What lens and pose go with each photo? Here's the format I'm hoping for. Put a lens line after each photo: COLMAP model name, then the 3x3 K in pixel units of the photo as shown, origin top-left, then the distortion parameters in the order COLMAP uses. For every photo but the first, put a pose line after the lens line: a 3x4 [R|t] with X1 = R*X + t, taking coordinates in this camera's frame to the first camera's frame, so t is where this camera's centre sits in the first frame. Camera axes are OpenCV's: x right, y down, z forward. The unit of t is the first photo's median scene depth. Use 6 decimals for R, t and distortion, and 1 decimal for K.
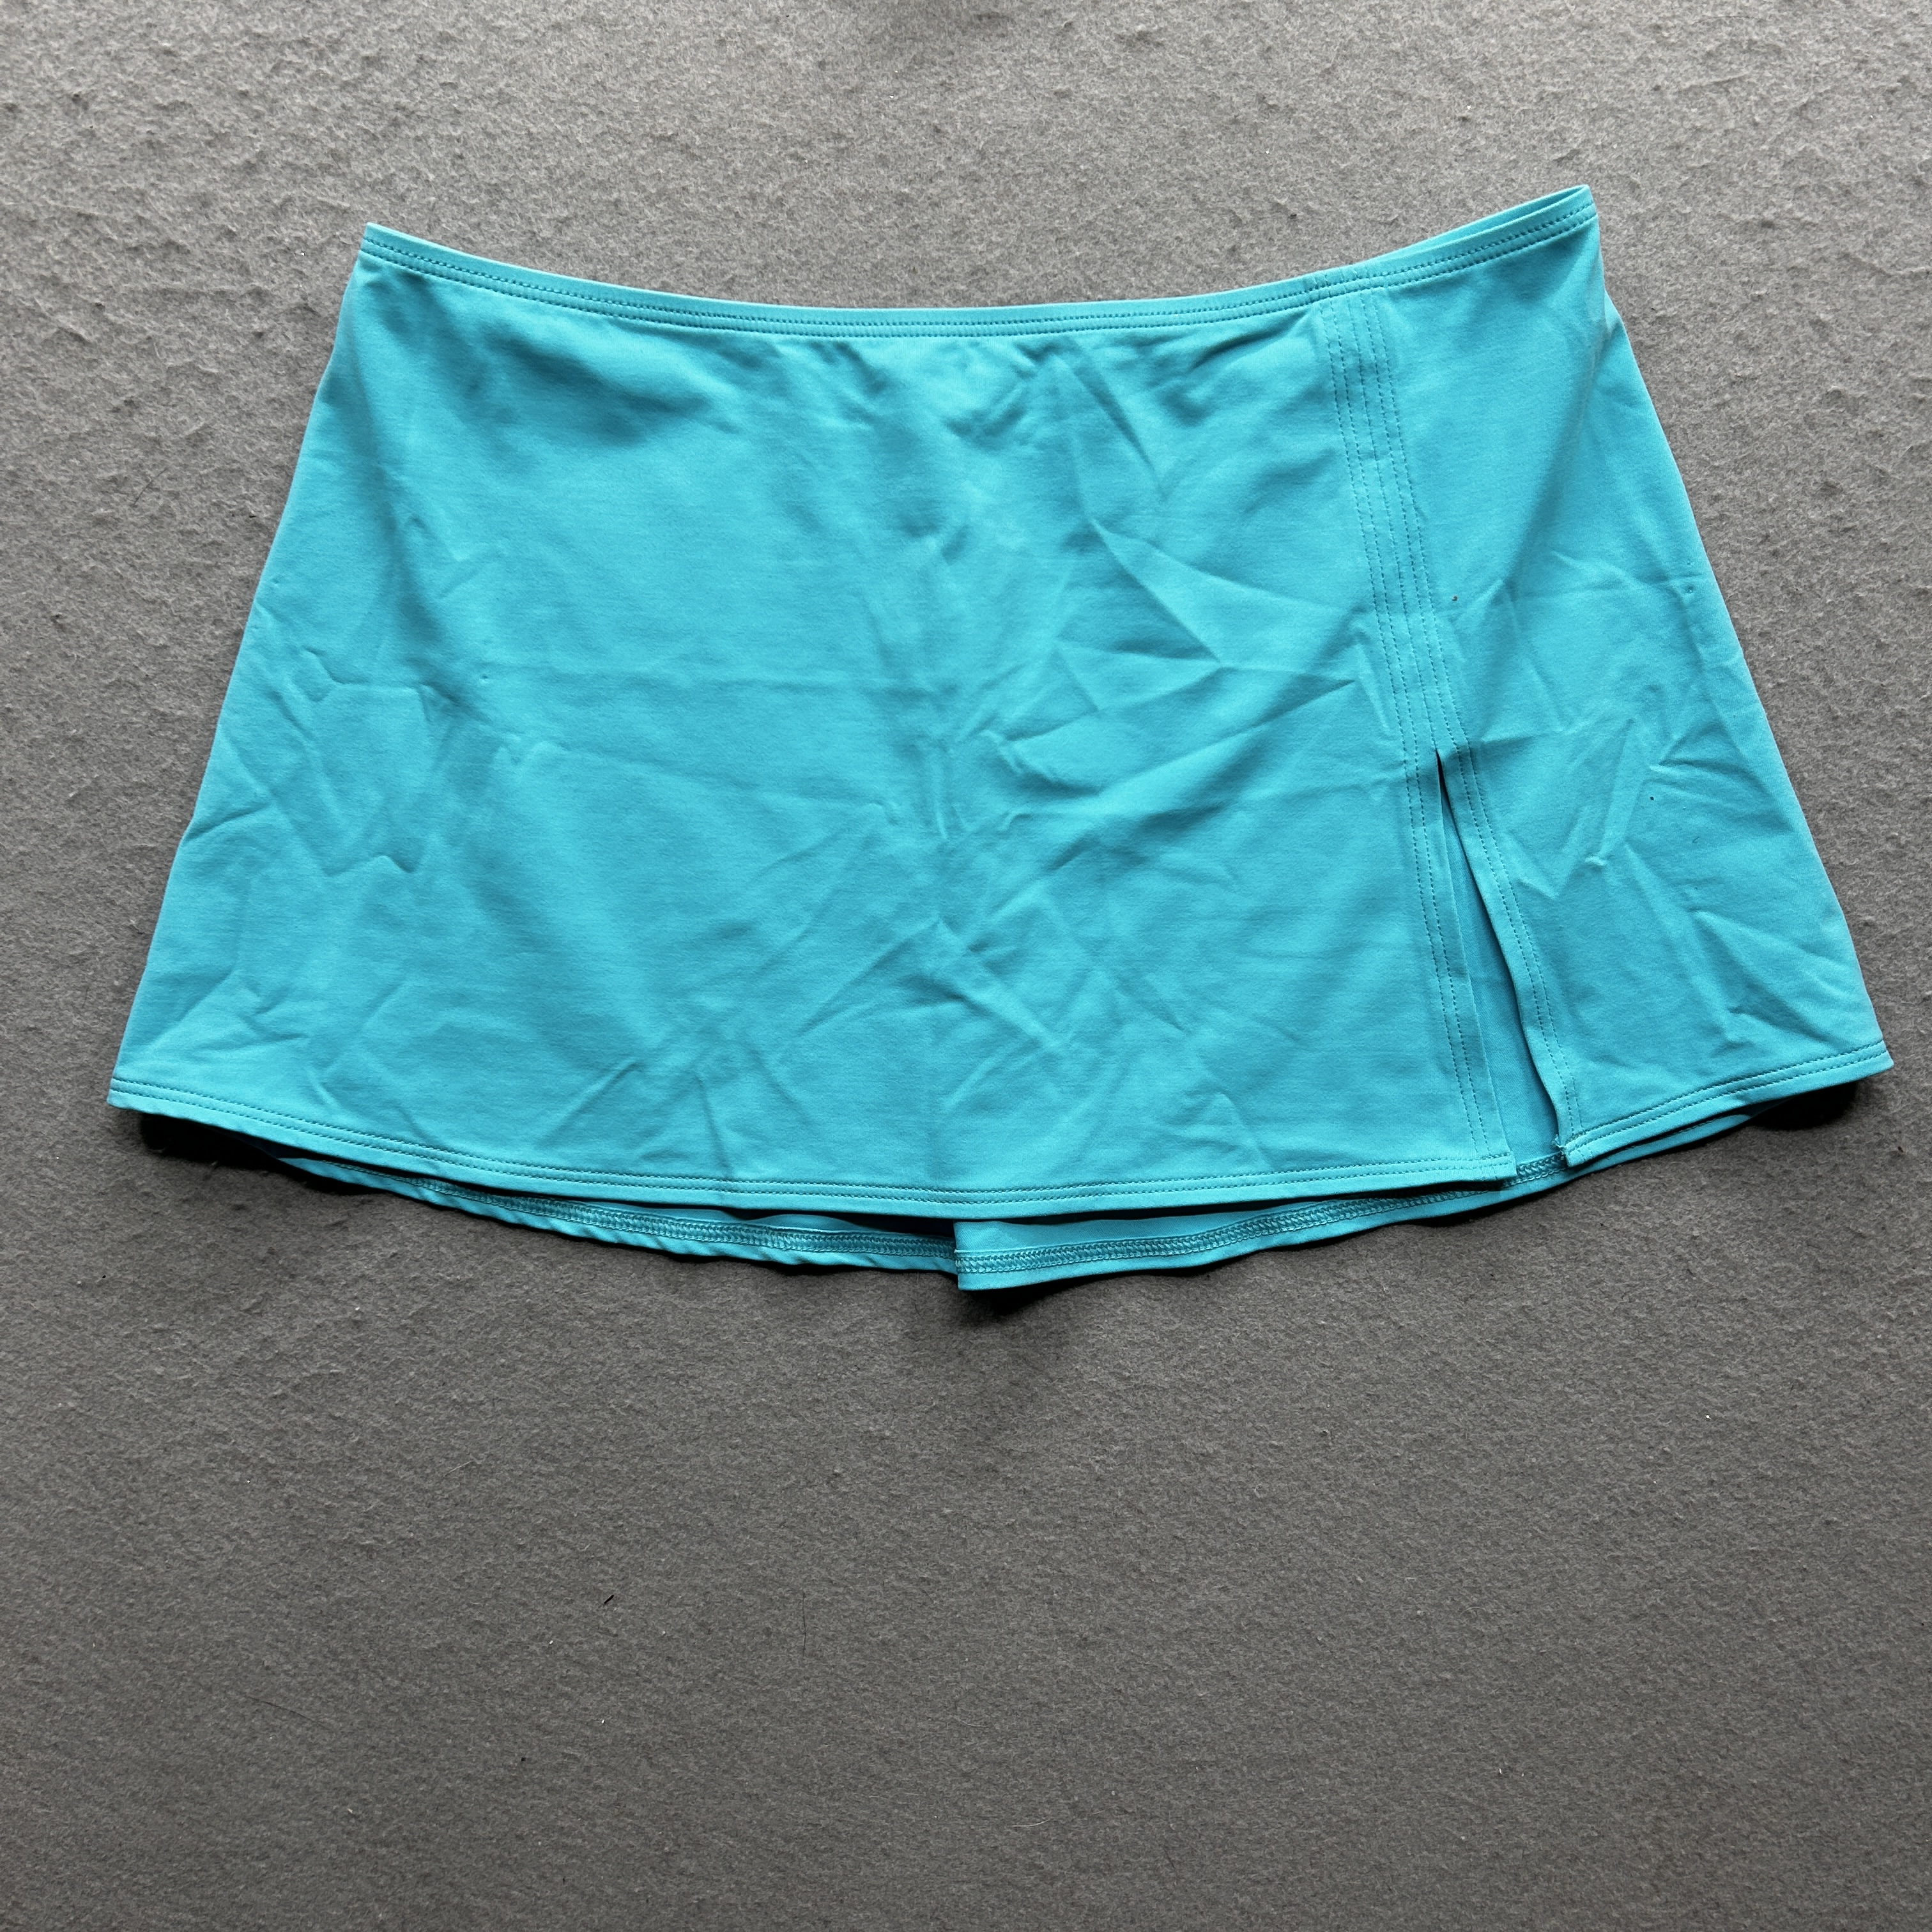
lens RADIAL K [[2007.3, 0, 968.6], [0, 2007.3, 984.7], [0, 0, 1]] dist [0.016619, -0.009993]
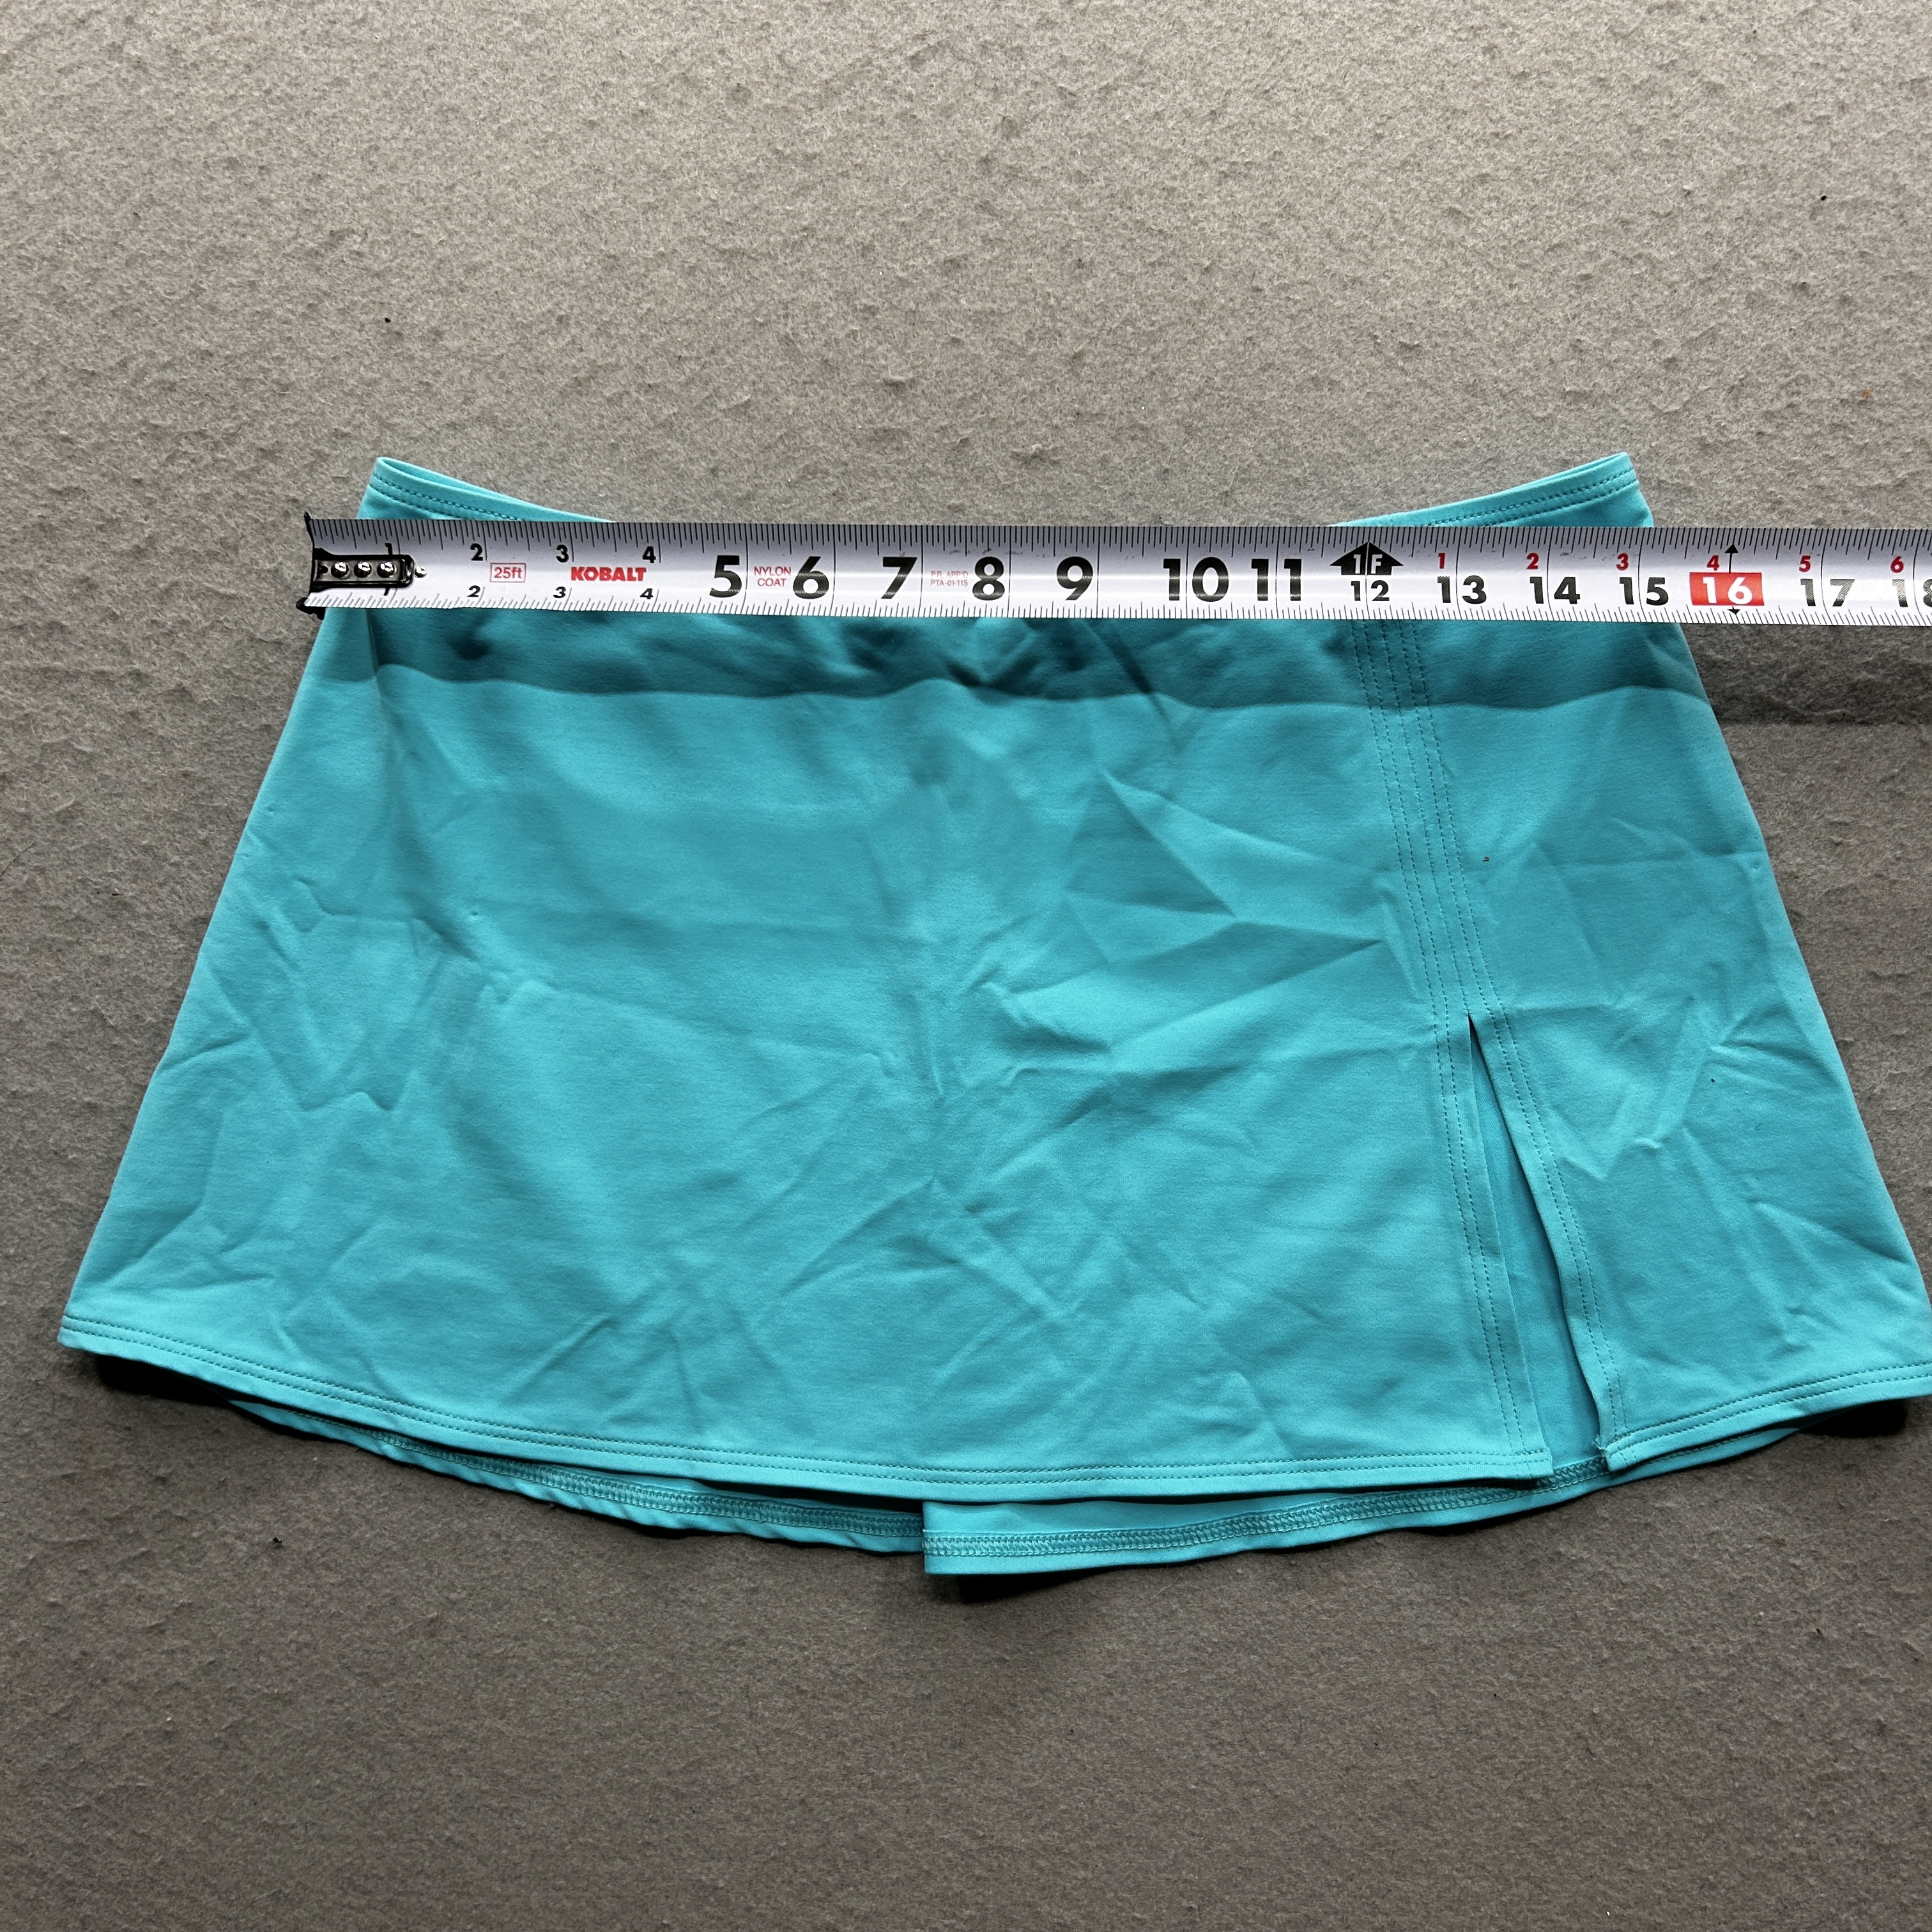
lens RADIAL K [[2115.0, 0, 993.4], [0, 2115.0, 962.4], [0, 0, 1]] dist [0.005912, 0.013607]
pose [[0.998561, 0.040450, -0.035219, 0.107356], [-0.043309, 0.995471, -0.084633, -0.129448], [0.031636, 0.086036, 0.995790, -0.012092]]
